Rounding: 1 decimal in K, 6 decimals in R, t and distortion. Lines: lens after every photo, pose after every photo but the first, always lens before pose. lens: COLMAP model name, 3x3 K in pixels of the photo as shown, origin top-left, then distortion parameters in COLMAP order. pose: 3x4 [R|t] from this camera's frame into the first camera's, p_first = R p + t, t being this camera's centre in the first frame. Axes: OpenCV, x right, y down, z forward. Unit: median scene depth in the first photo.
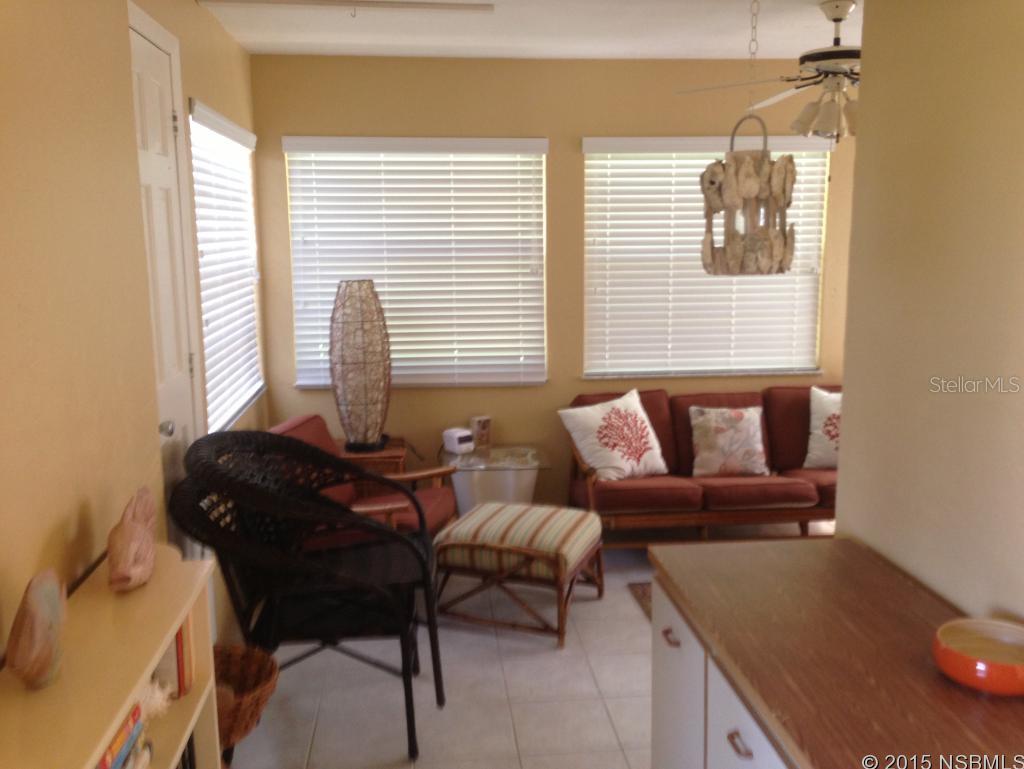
lens RADIAL K [[894.1, 0, 512.6], [0, 894.1, 392.3], [0, 0, 1]] dist [0.030878, 0.000479]
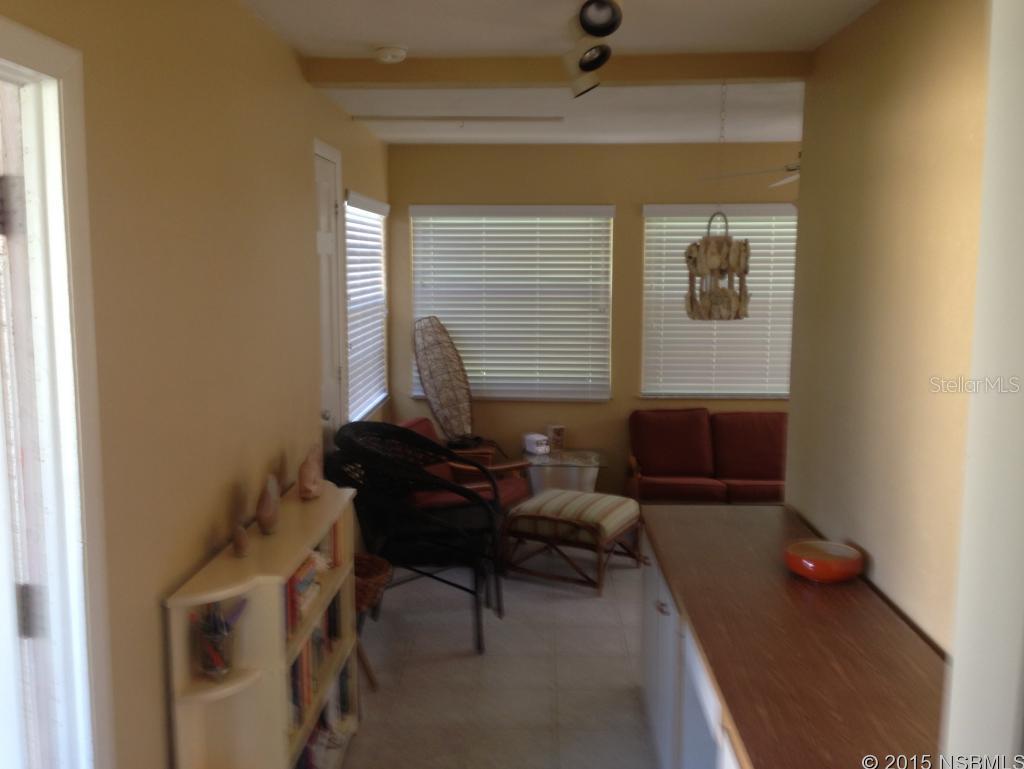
lens RADIAL K [[958.2, 0, 511.4], [0, 958.2, 380.3], [0, 0, 1]] dist [0.024062, 0.000000]
pose [[0.989571, 0.026308, -0.141620, 0.113895], [-0.033167, 0.998377, -0.046290, 0.035221], [0.140173, 0.050505, 0.988838, -0.414538]]
